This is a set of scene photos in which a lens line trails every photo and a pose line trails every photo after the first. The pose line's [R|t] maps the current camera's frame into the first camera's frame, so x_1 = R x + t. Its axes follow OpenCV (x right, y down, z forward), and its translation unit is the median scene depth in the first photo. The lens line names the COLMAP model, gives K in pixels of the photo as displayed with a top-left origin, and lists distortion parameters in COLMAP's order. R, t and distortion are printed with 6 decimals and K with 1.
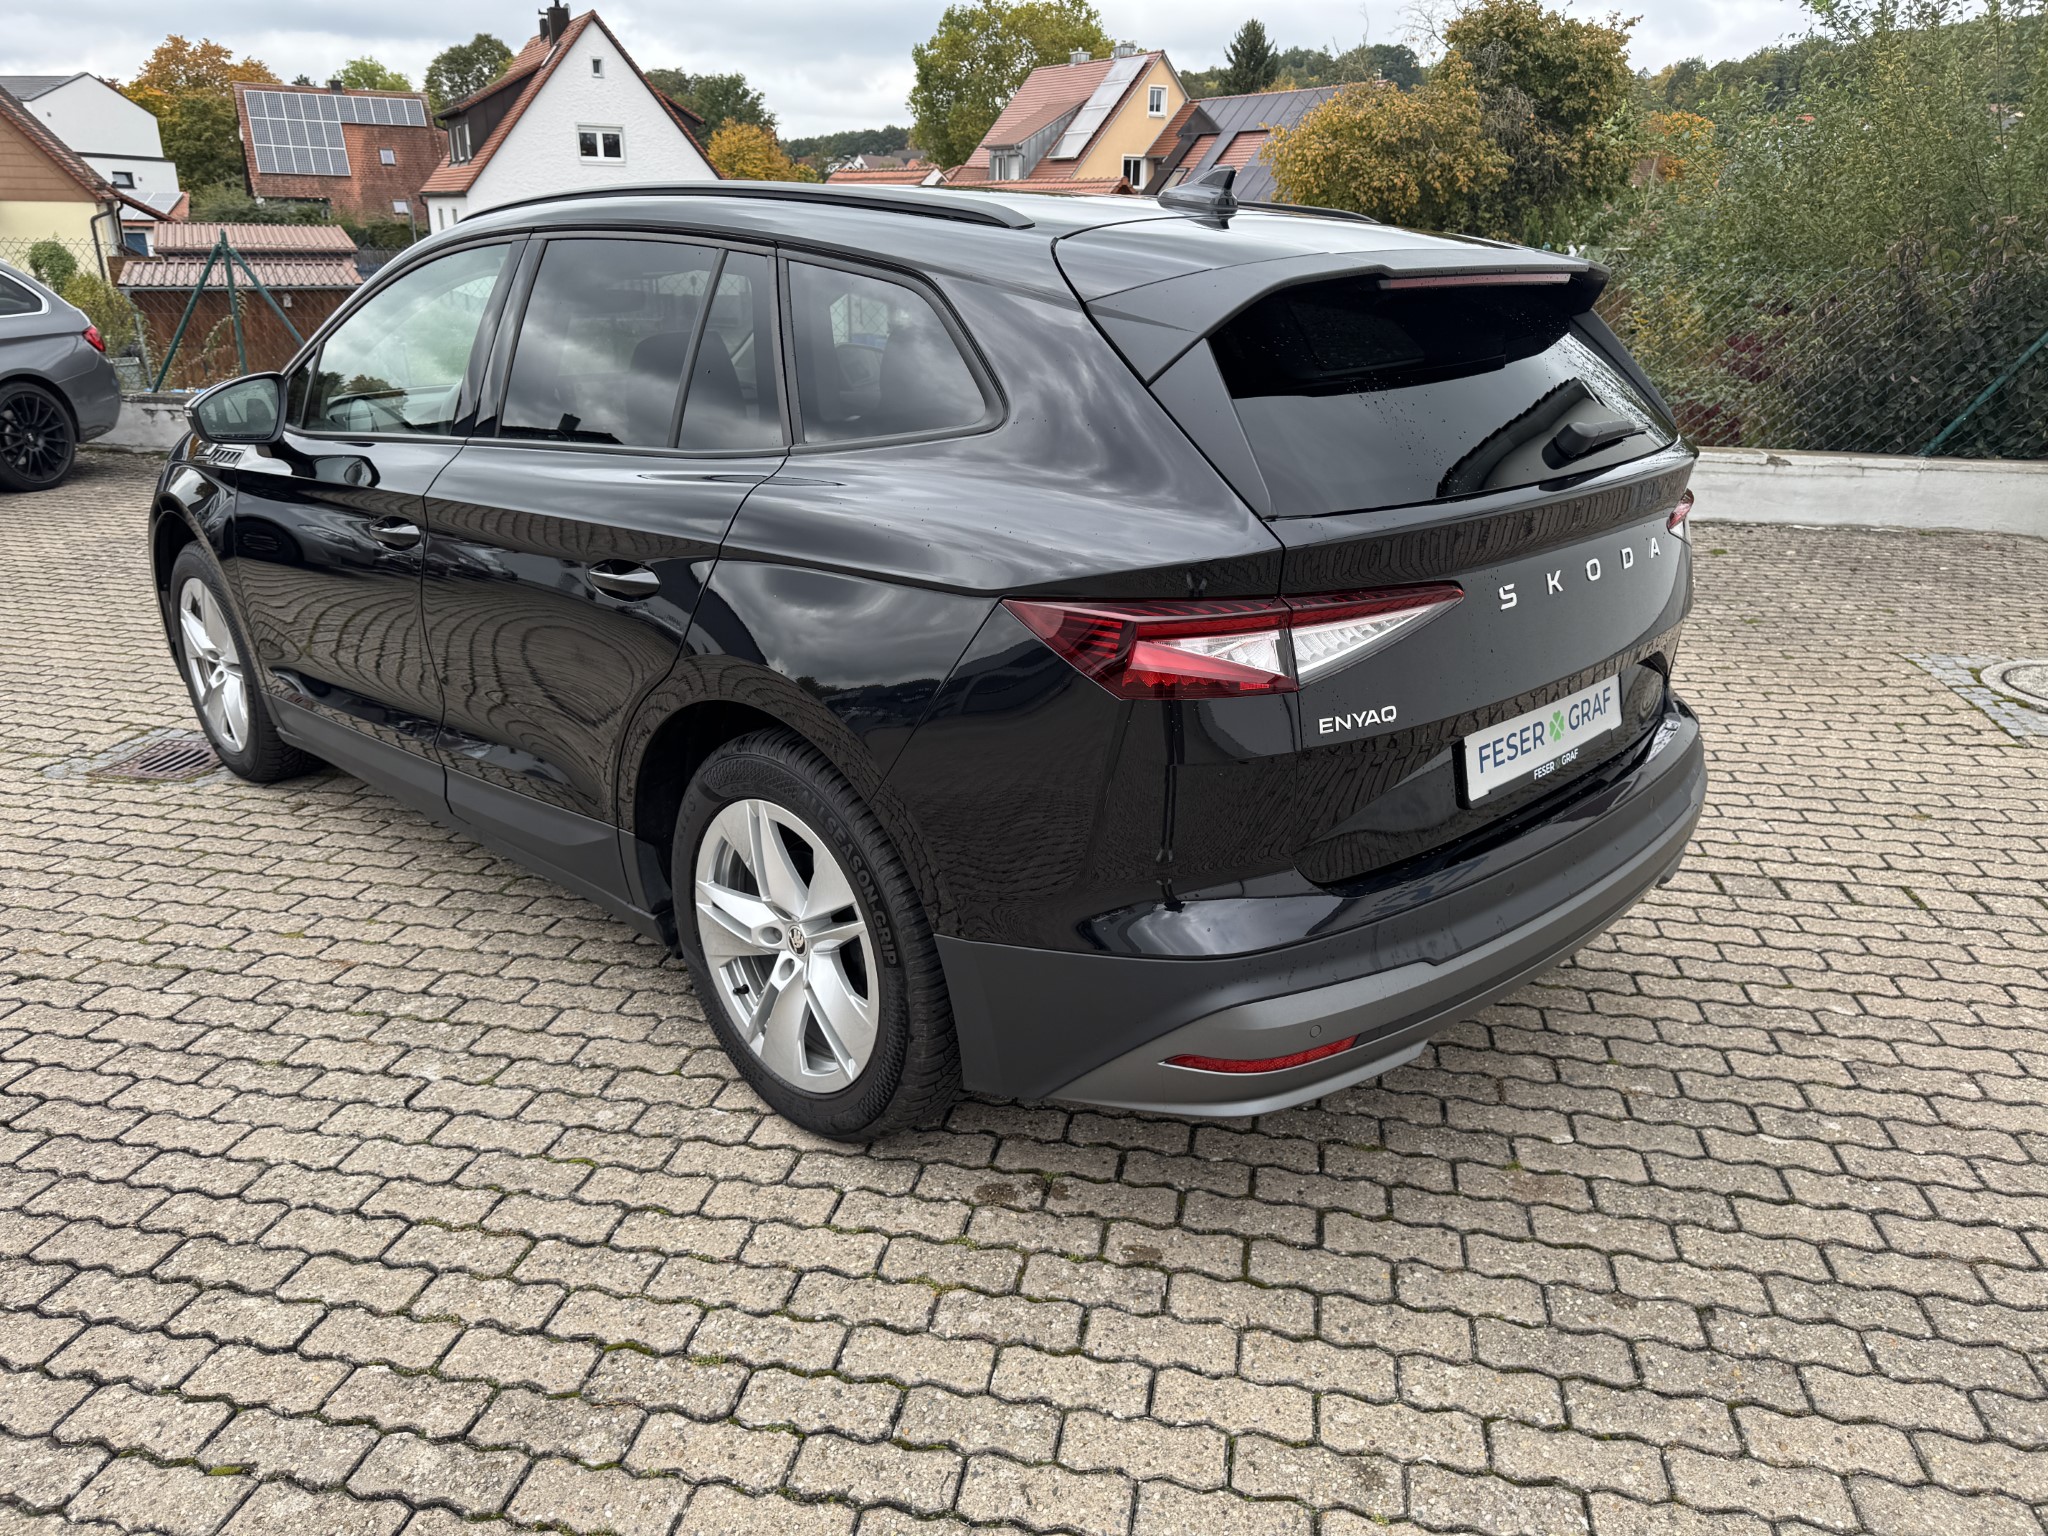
lens RADIAL K [[1444.7, 0, 1007.1], [0, 1444.7, 797.7], [0, 0, 1]] dist [0.032568, -0.034546]
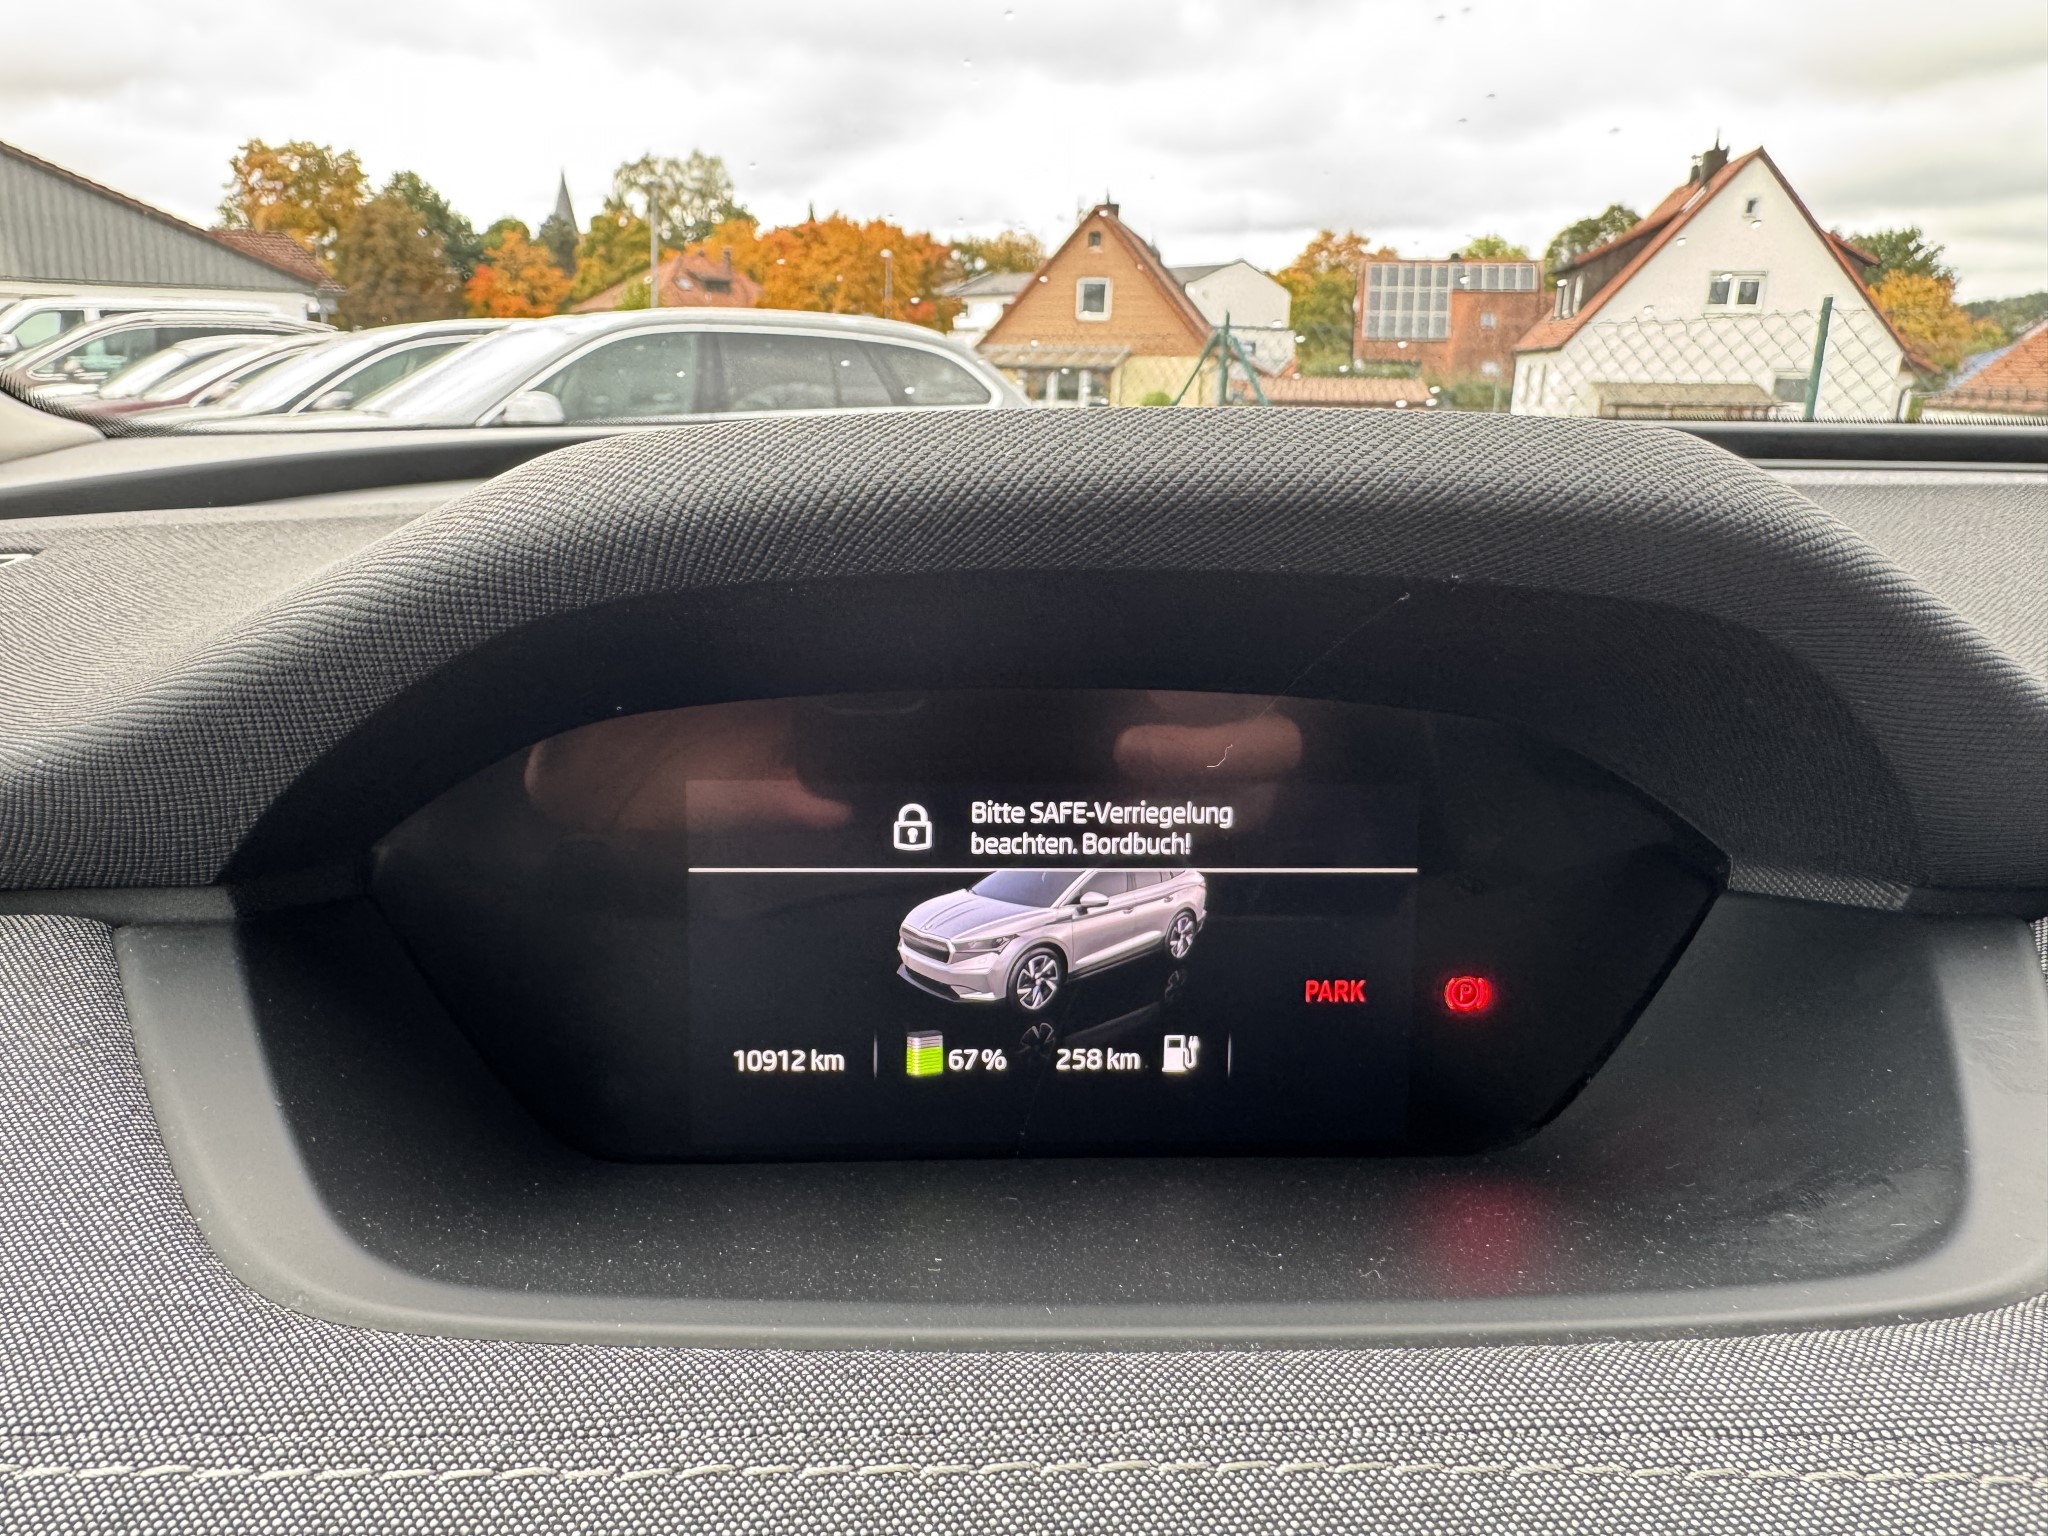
lens RADIAL K [[1444.7, 0, 926.8], [0, 1444.7, 718.4], [0, 0, 1]] dist [0.032568, -0.034546]
pose [[0.743980, 0.151454, -0.650812, -0.034520], [-0.251633, 0.965776, -0.062905, -0.026522], [0.619011, 0.210565, 0.756629, 0.097158]]
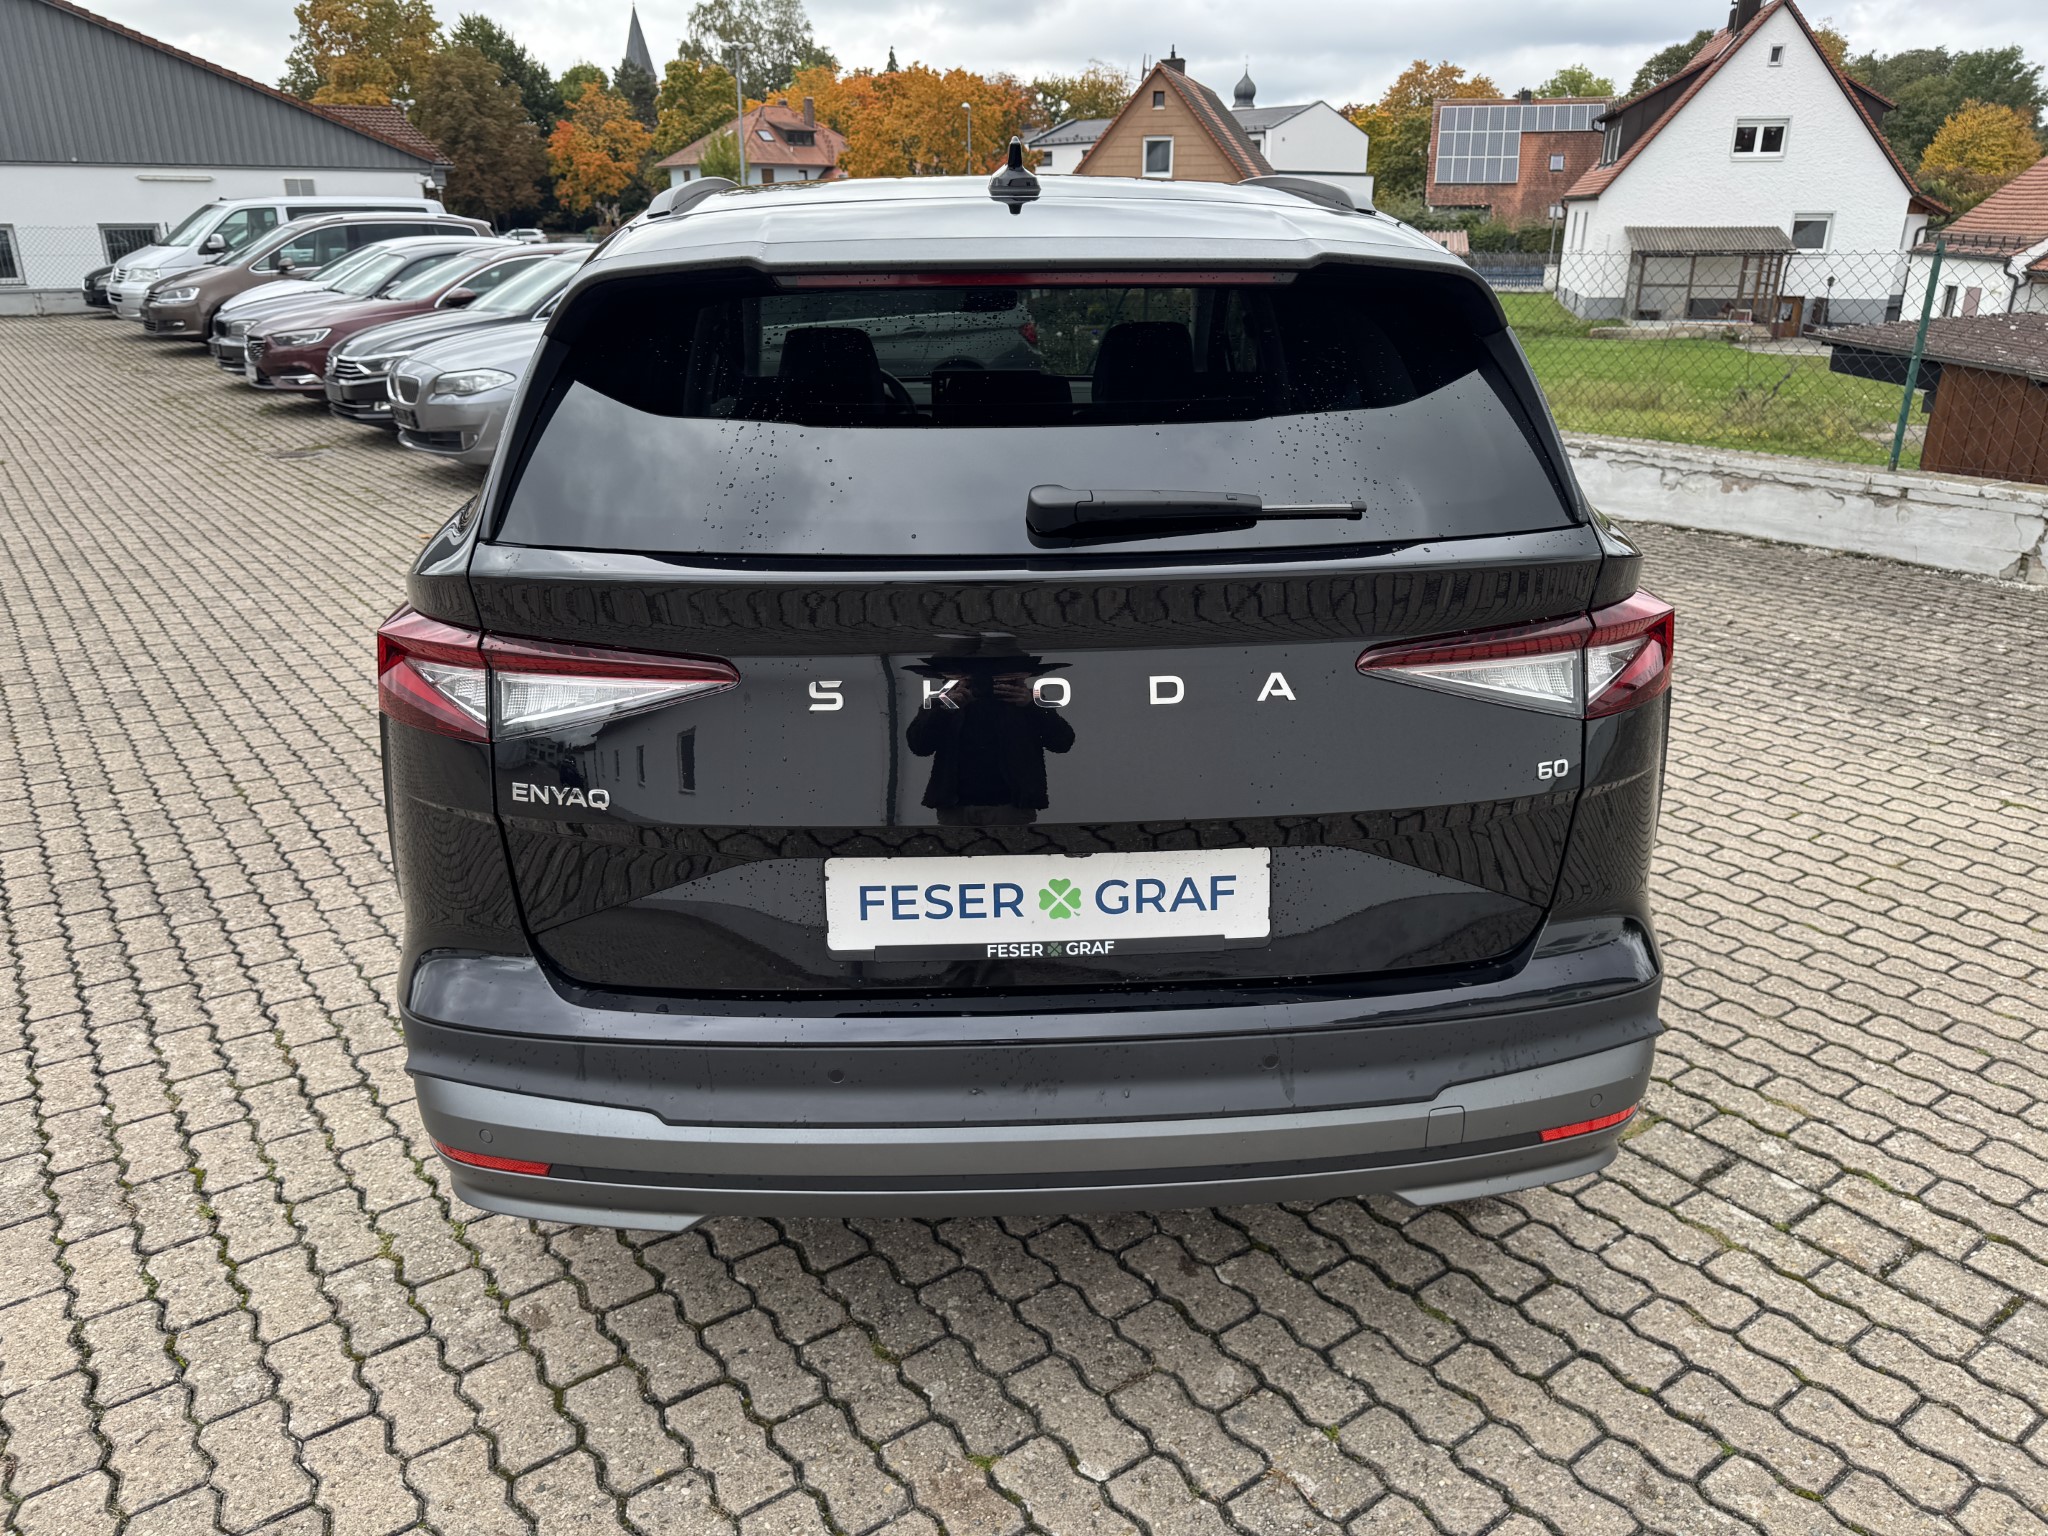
lens RADIAL K [[1444.7, 0, 1005.3], [0, 1444.7, 777.4], [0, 0, 1]] dist [0.032568, -0.034546]
pose [[0.737572, 0.224995, -0.636683, 0.048205], [-0.234108, 0.969583, 0.071432, -0.009208], [0.633388, 0.096366, 0.767810, 0.025482]]
